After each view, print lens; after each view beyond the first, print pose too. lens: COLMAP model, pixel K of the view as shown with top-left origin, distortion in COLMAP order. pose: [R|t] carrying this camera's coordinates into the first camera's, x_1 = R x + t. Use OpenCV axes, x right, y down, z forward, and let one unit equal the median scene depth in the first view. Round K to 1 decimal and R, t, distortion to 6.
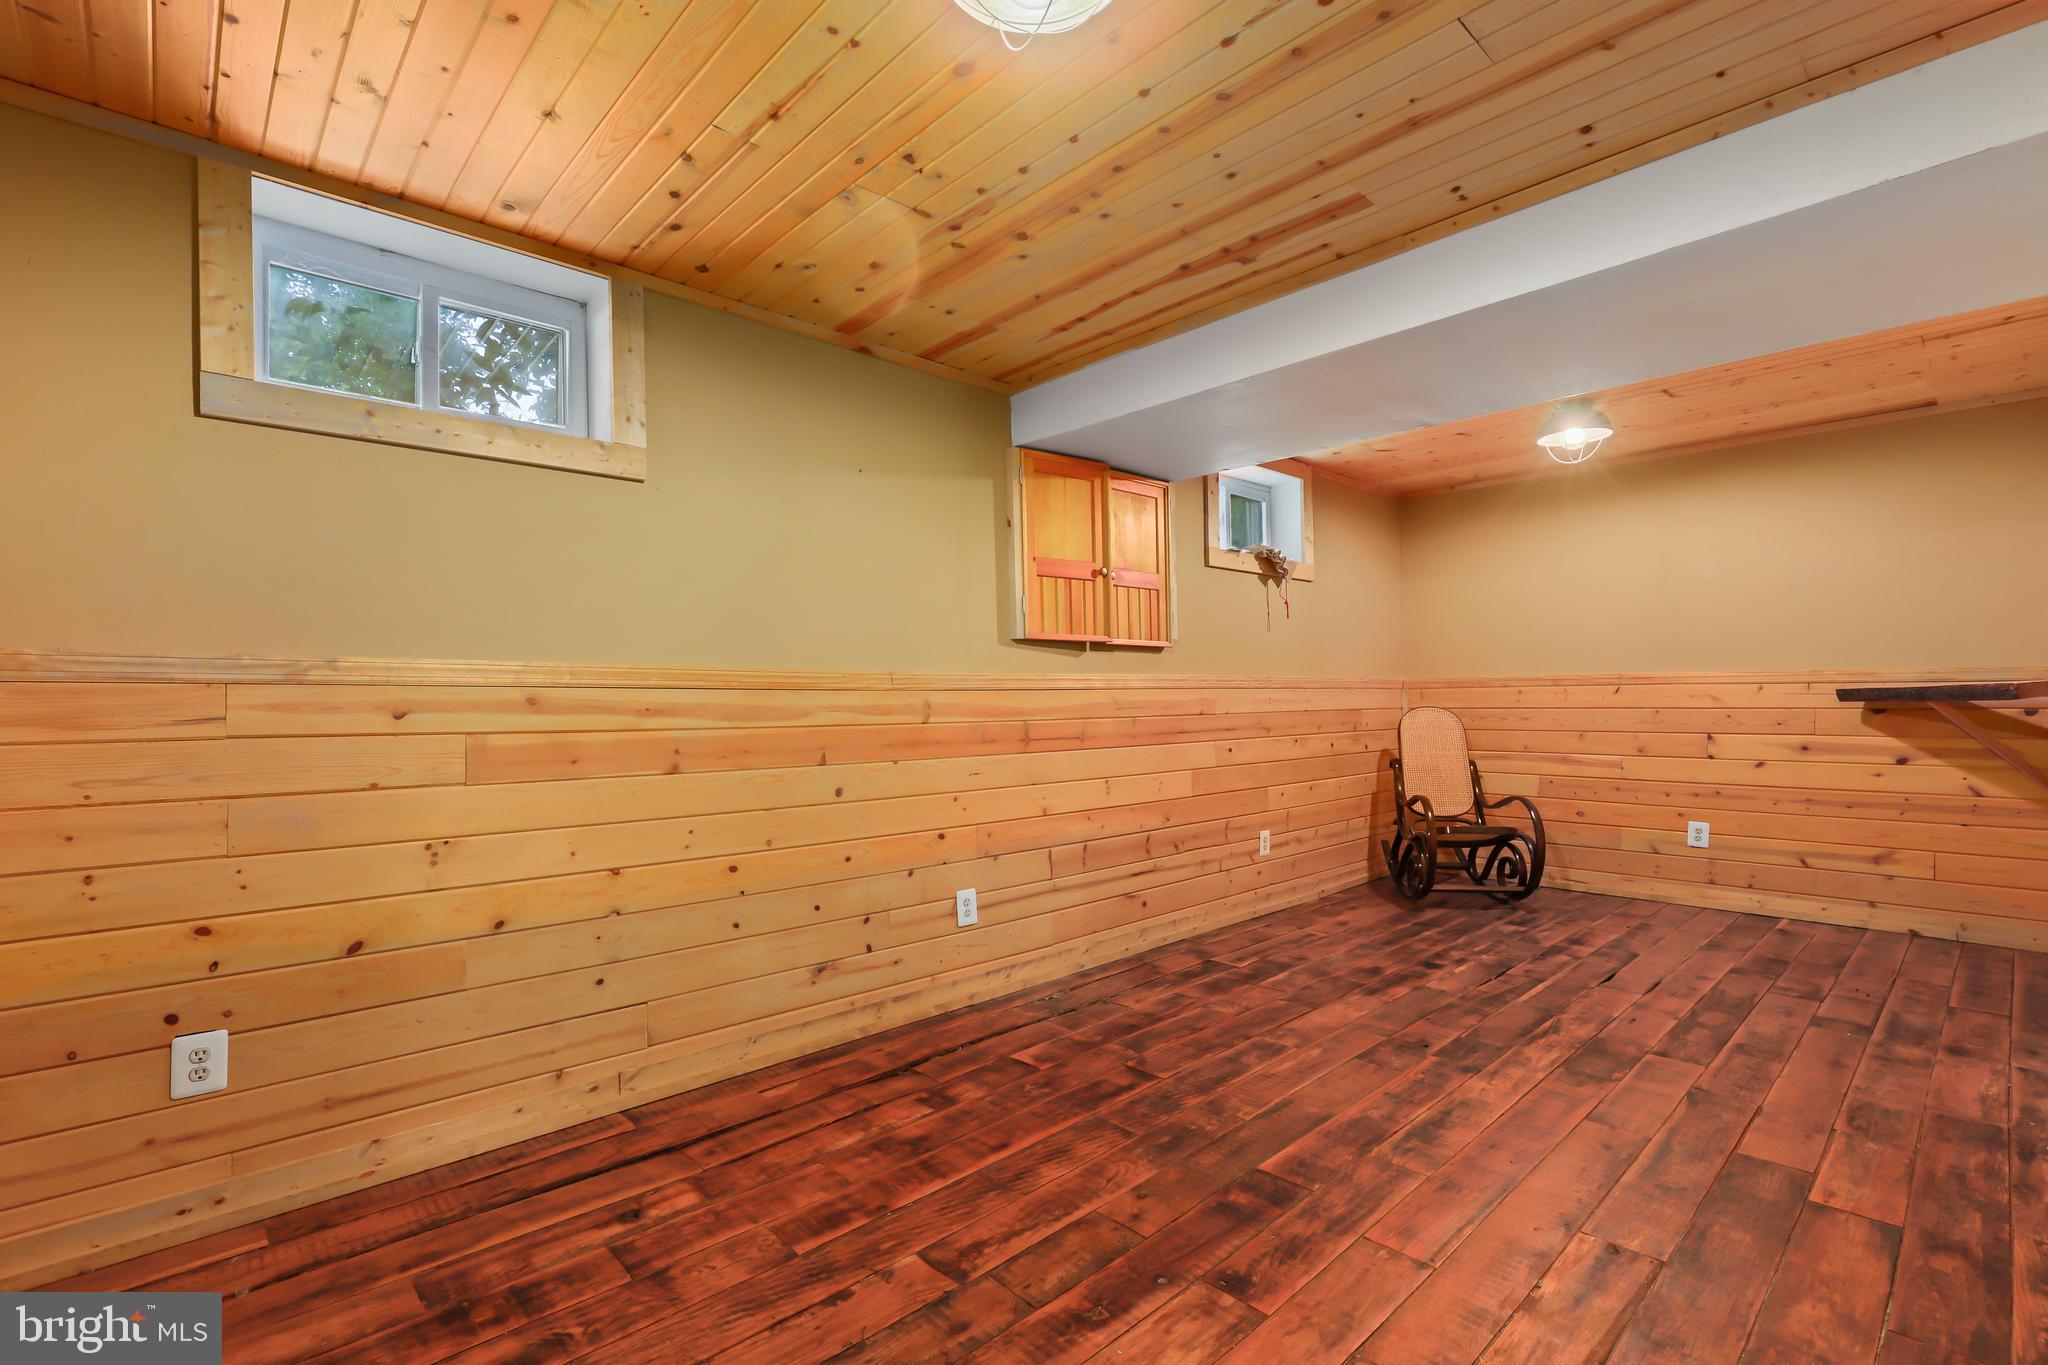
lens RADIAL K [[937.7, 0, 1027.5], [0, 937.7, 704.7], [0, 0, 1]] dist [-0.000181, 0.000180]
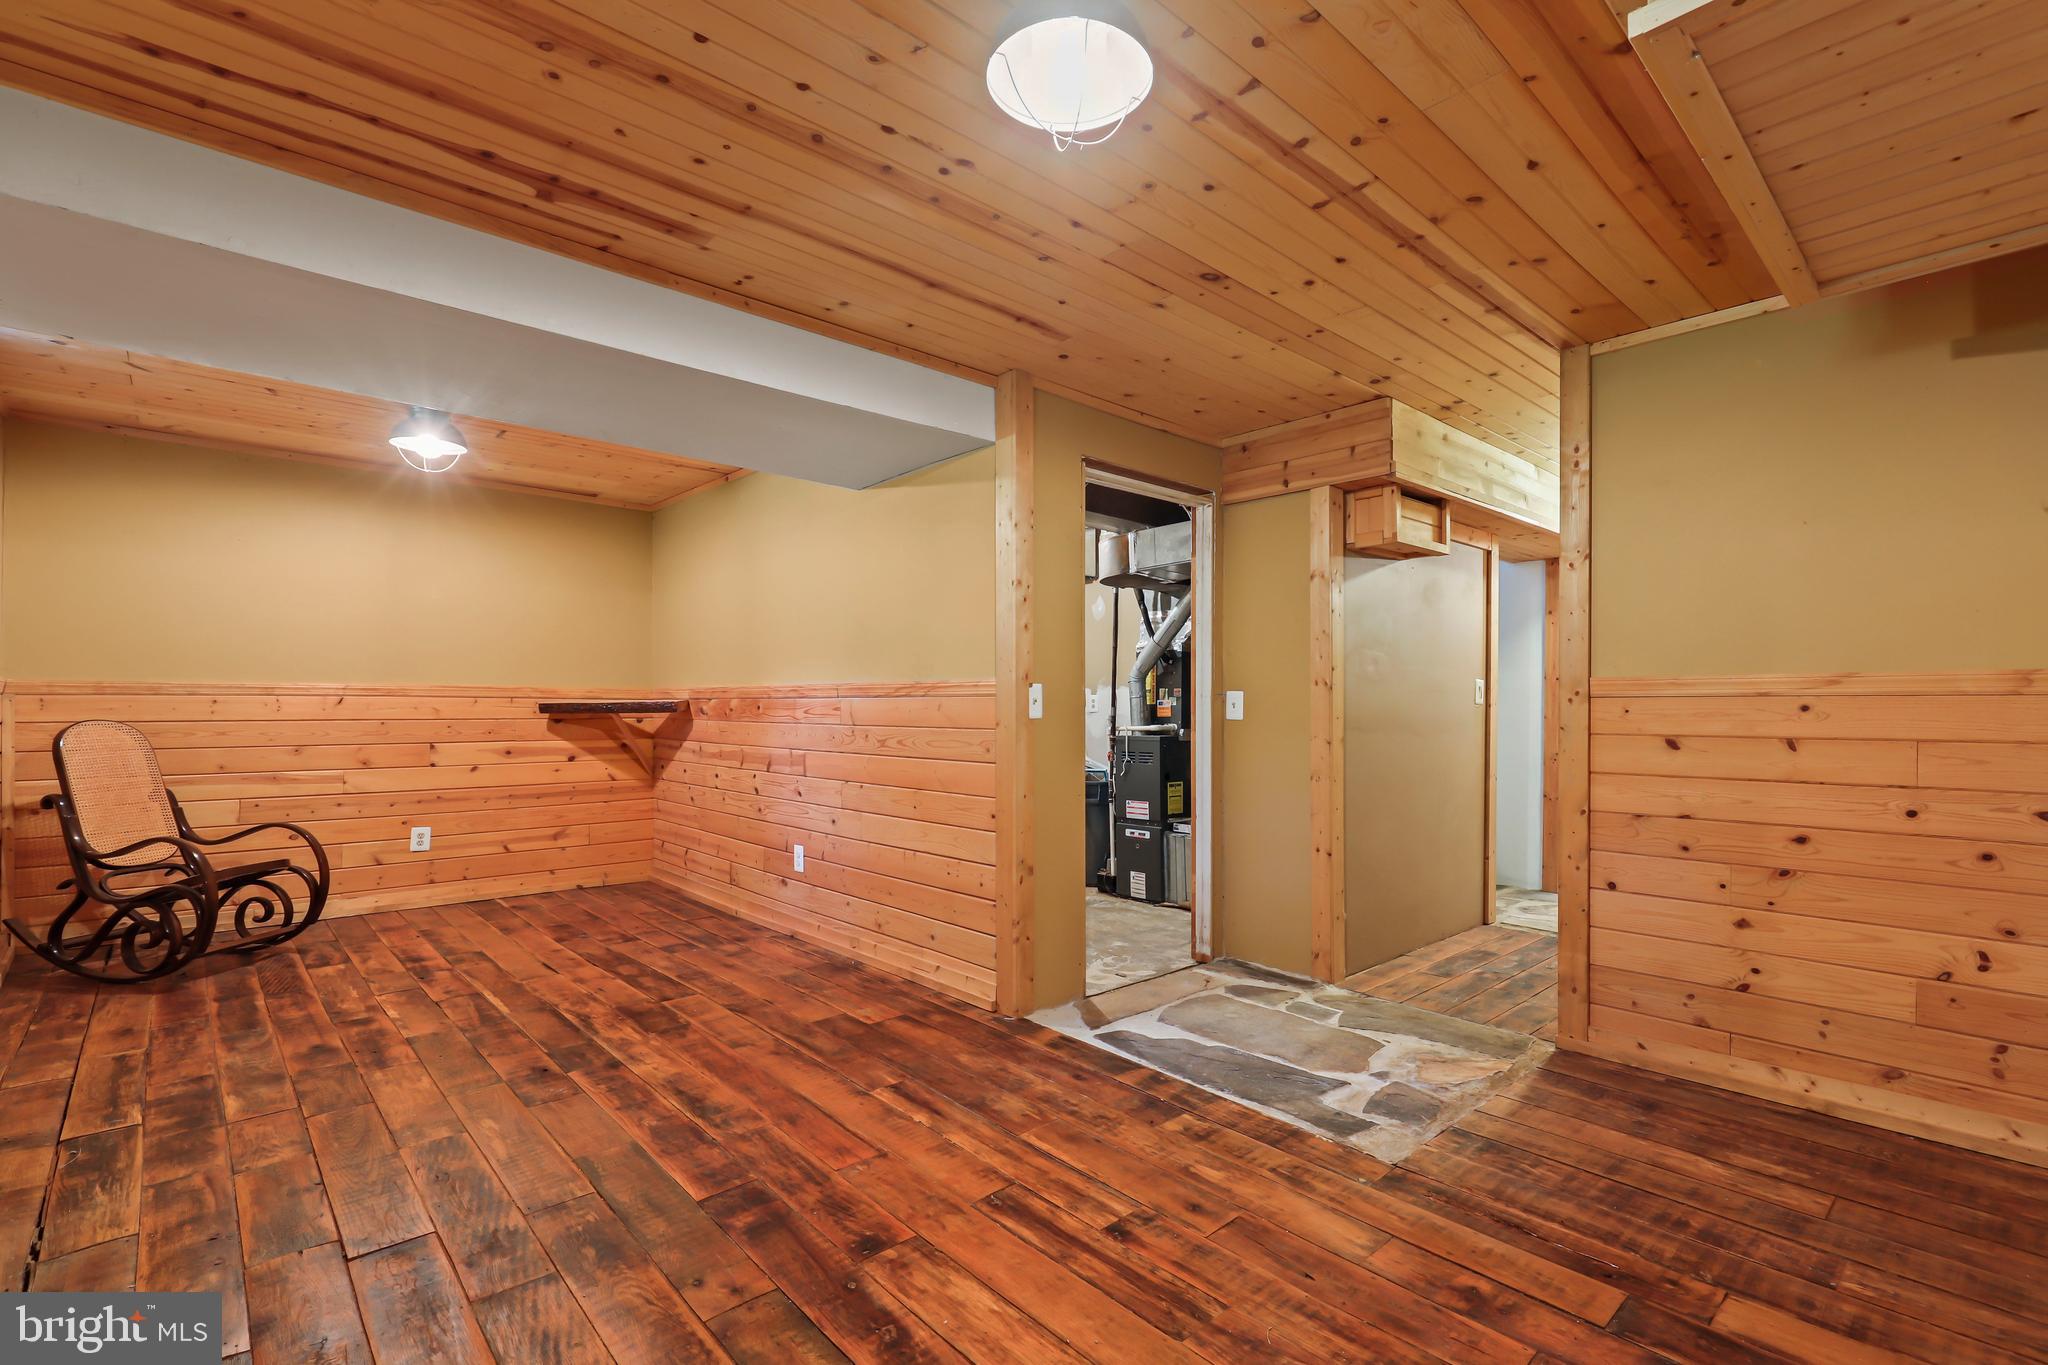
lens RADIAL K [[937.7, 0, 1027.5], [0, 937.7, 704.7], [0, 0, 1]] dist [-0.000181, 0.000180]
pose [[0.009703, 0.009991, 0.999903, -0.467630], [0.000982, 0.999950, -0.010001, -0.002539], [-0.999952, 0.001079, 0.009692, 0.426112]]
